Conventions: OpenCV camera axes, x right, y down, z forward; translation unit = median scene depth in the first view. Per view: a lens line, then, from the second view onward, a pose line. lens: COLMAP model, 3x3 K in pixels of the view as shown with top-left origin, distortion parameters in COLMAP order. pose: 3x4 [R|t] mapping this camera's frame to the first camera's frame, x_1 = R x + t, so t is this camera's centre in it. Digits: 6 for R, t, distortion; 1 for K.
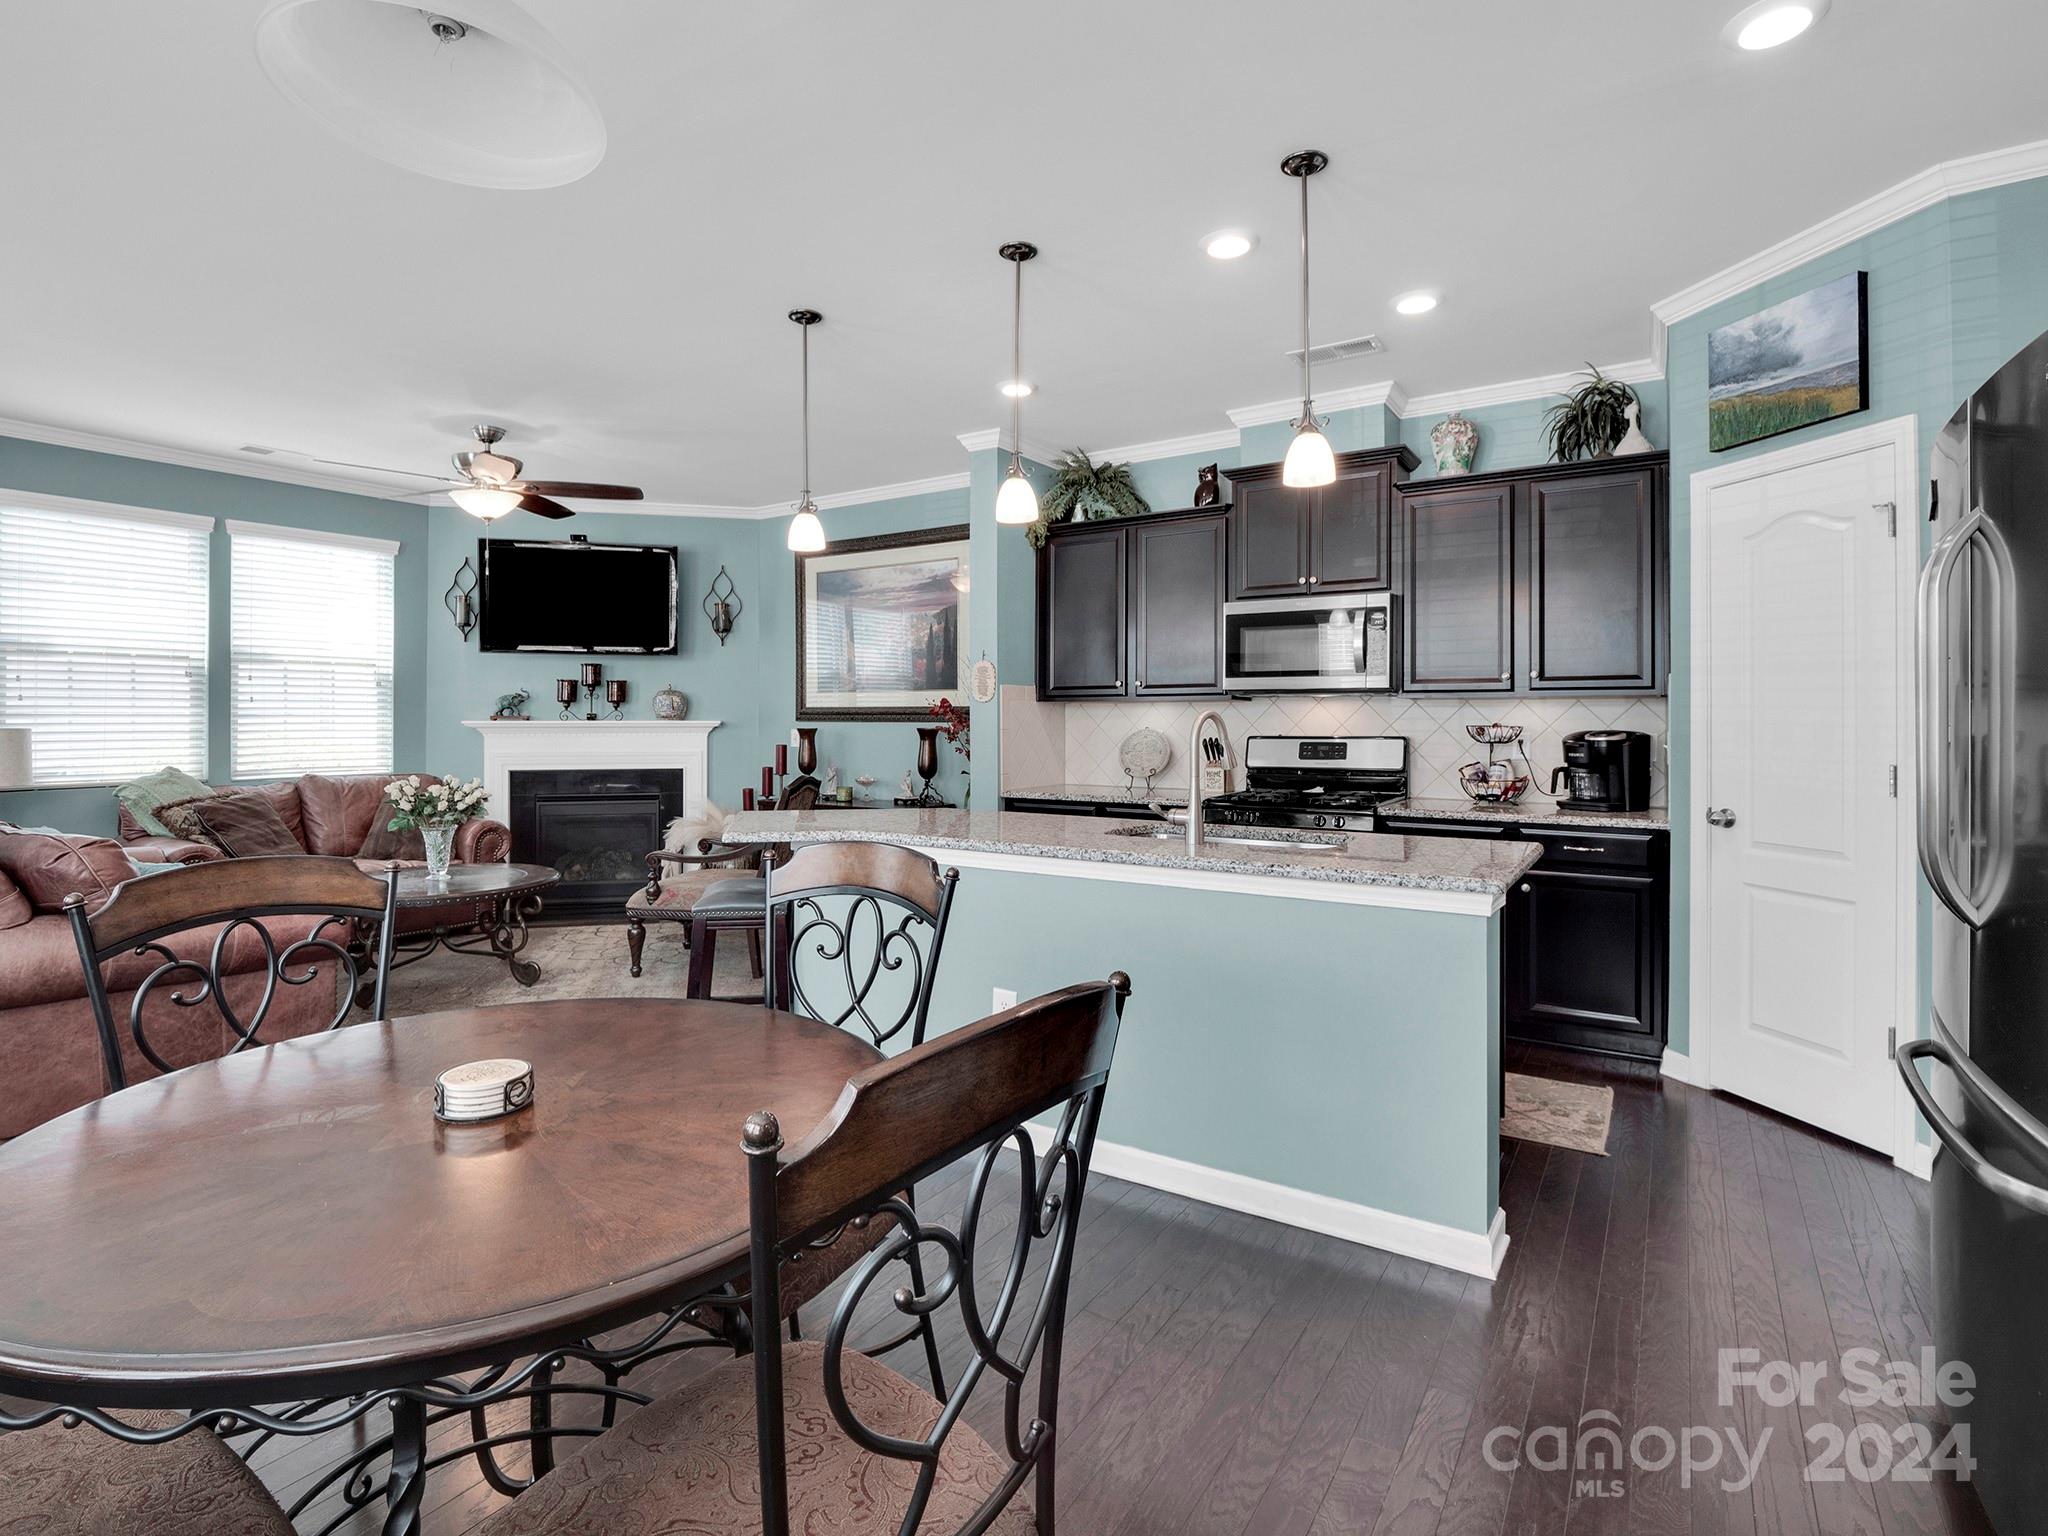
lens RADIAL K [[1029.0, 0, 989.9], [0, 1029.0, 709.3], [0, 0, 1]] dist [-0.012630, 0.000028]
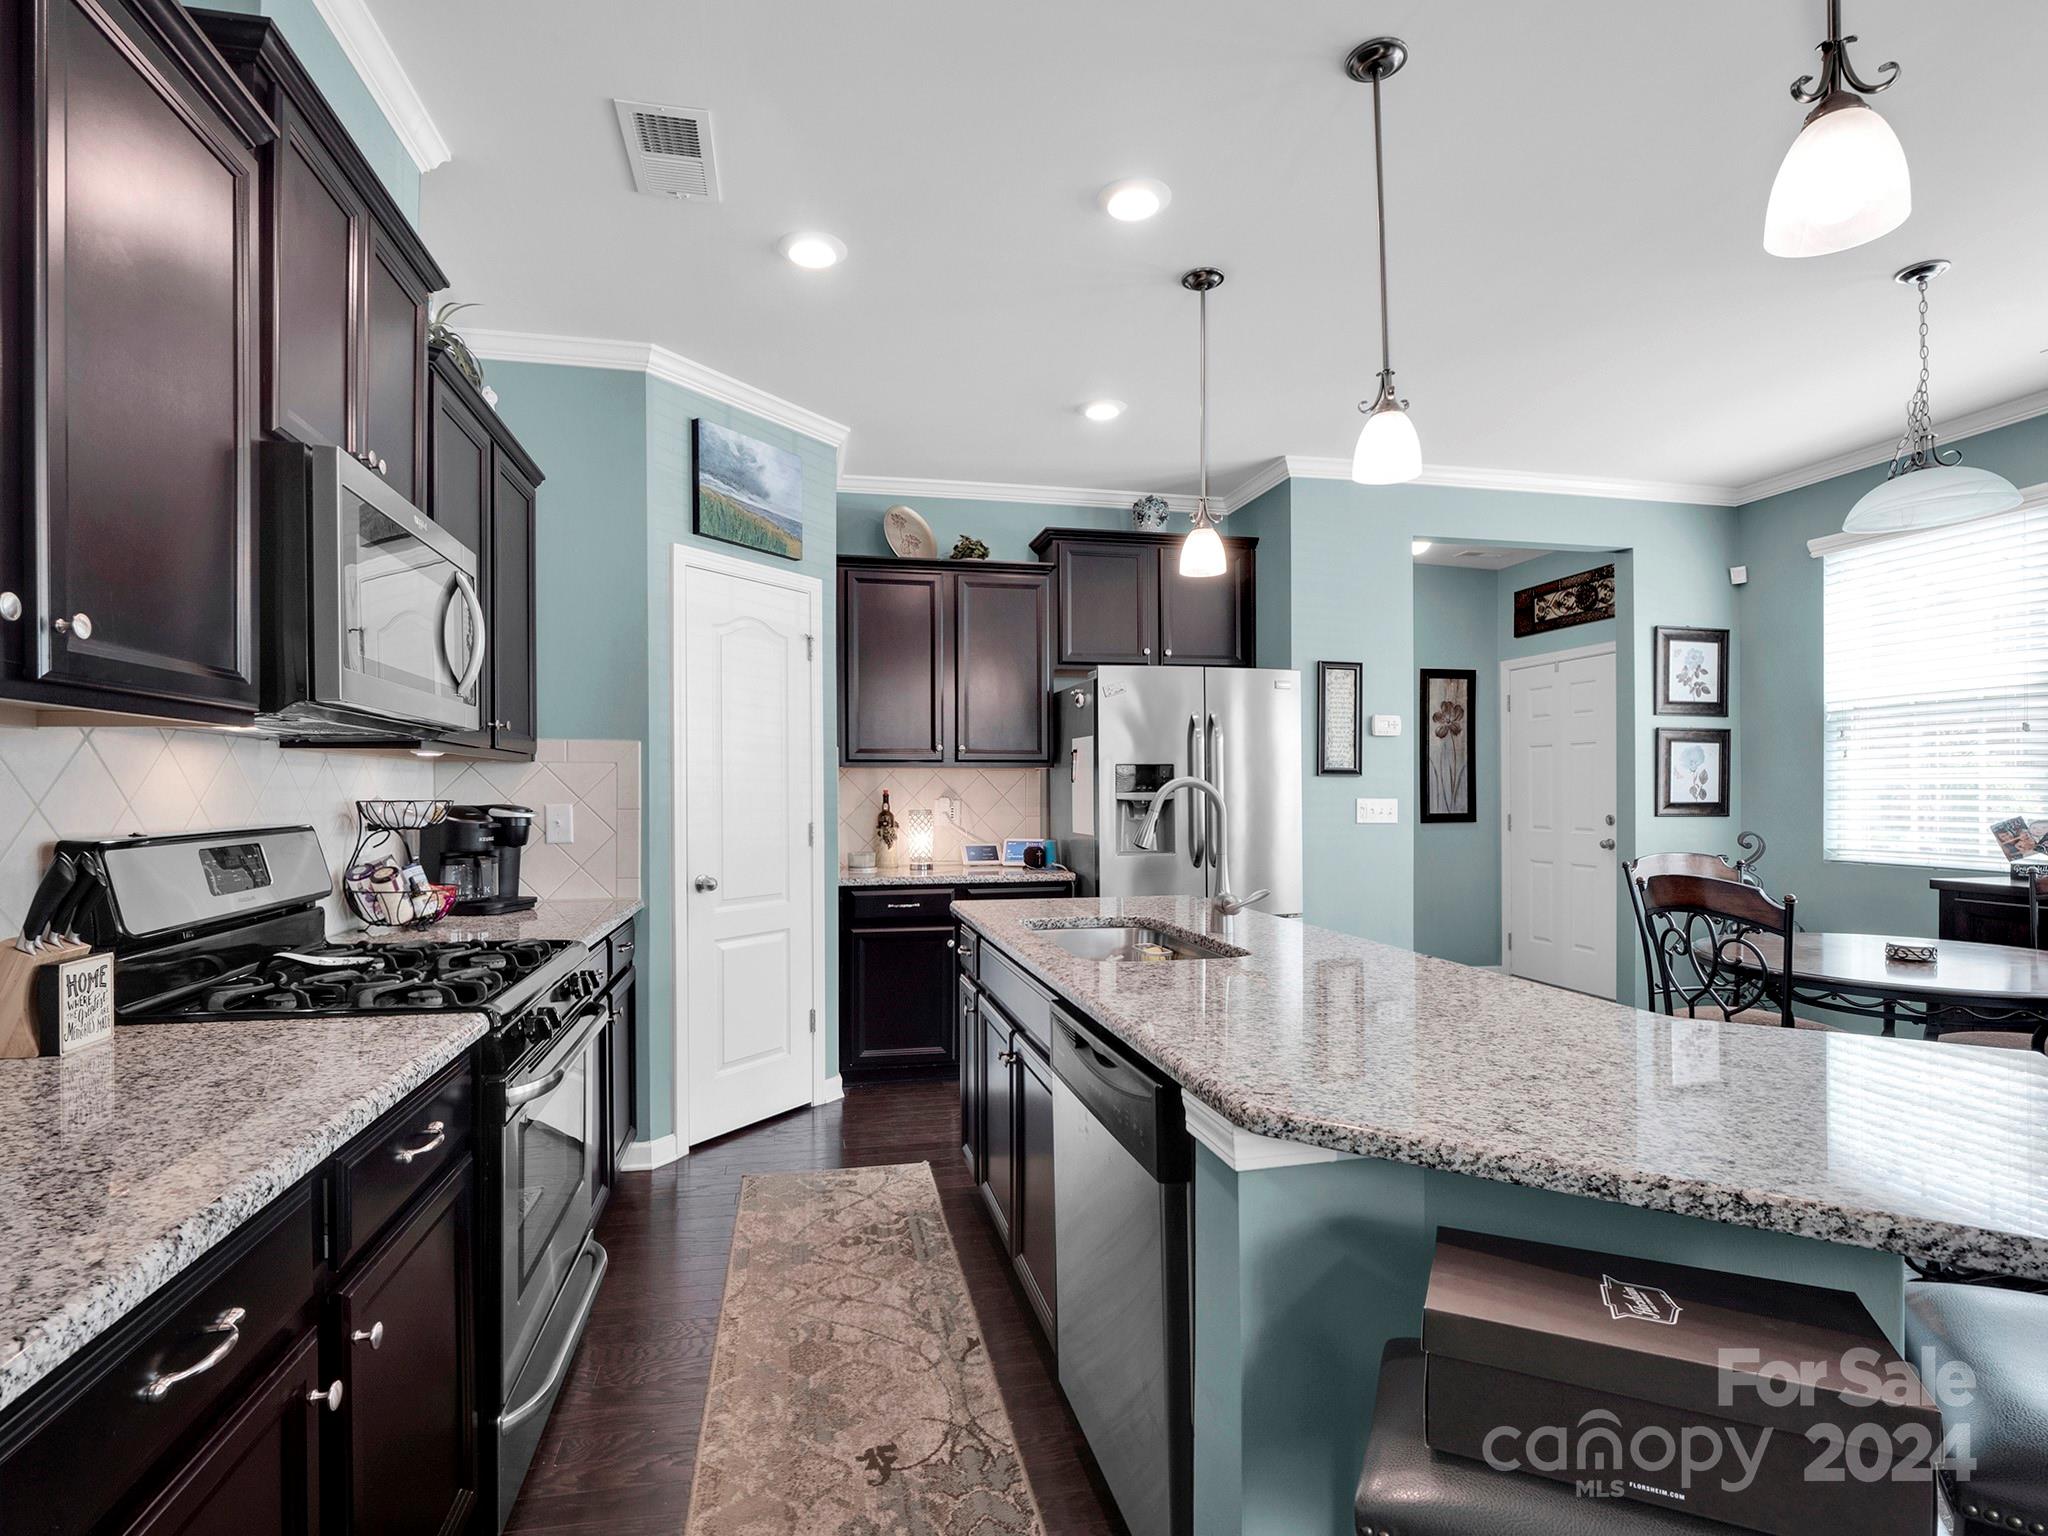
lens RADIAL K [[987.2, 0, 1013.4], [0, 987.2, 790.1], [0, 0, 1]] dist [-0.002287, -0.000585]
pose [[-0.711118, 0.002767, 0.703067, -0.138434], [-0.004539, 0.999953, -0.008527, 0.010212], [-0.703058, -0.009255, -0.711073, 0.913932]]
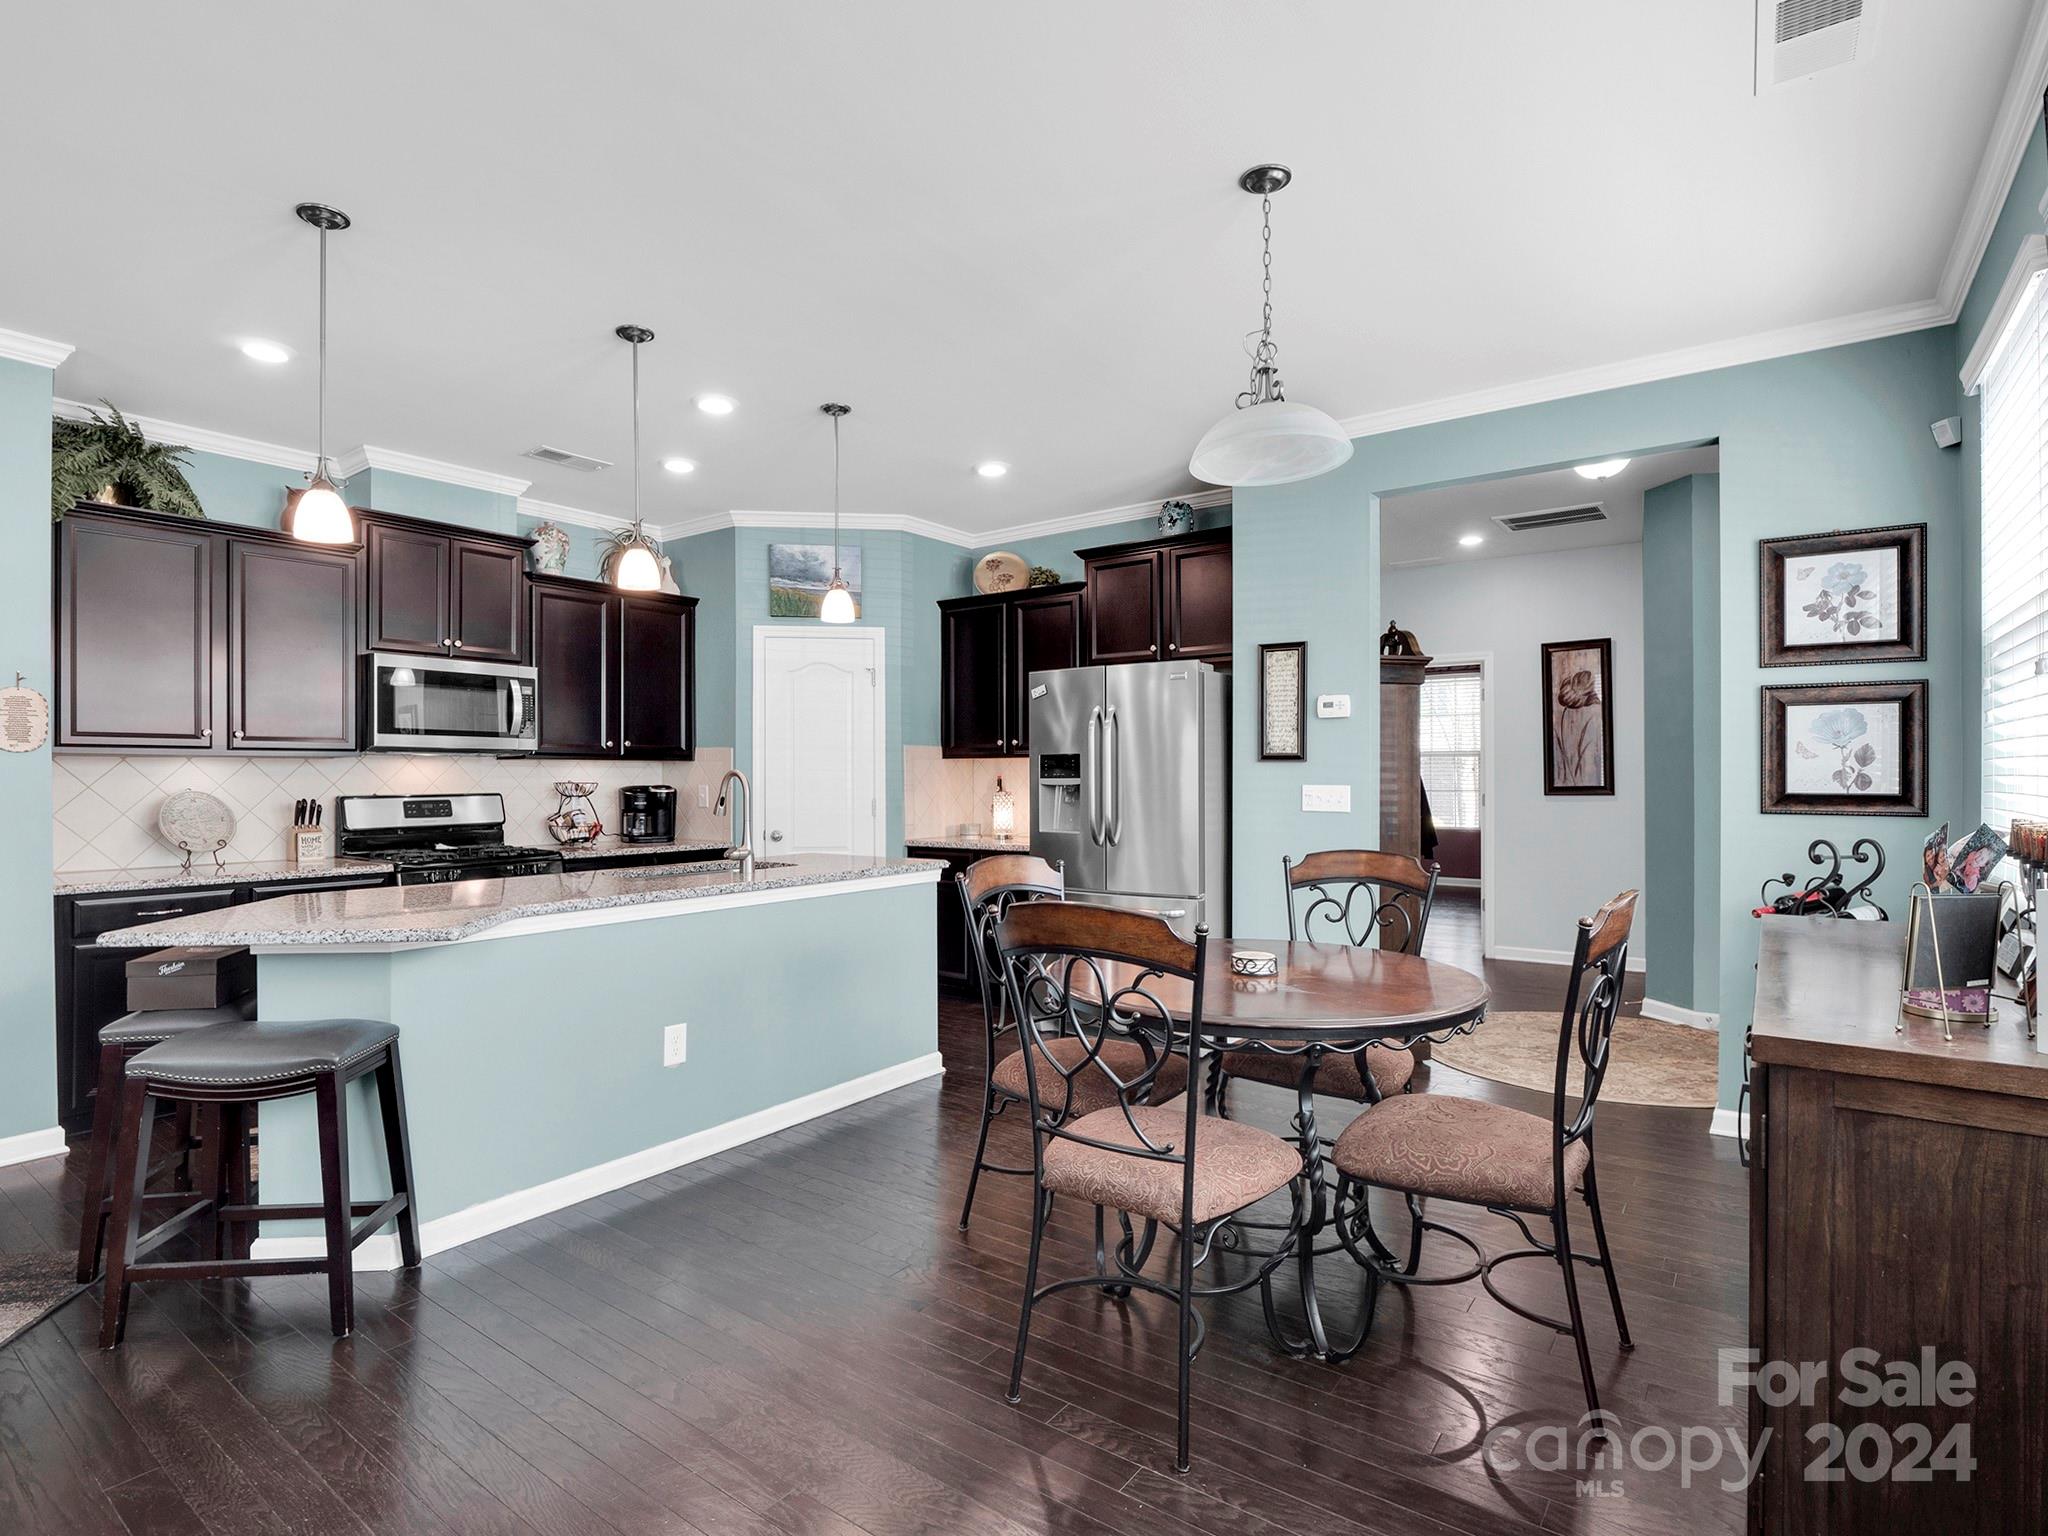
lens RADIAL K [[1019.4, 0, 1036.8], [0, 1019.4, 767.7], [0, 0, 1]] dist [-0.004696, -0.007321]
pose [[0.034998, 0.008557, 0.999351, -0.572036], [-0.006498, 0.999944, -0.008334, 0.003400], [-0.999366, -0.006202, 0.035051, 0.313270]]
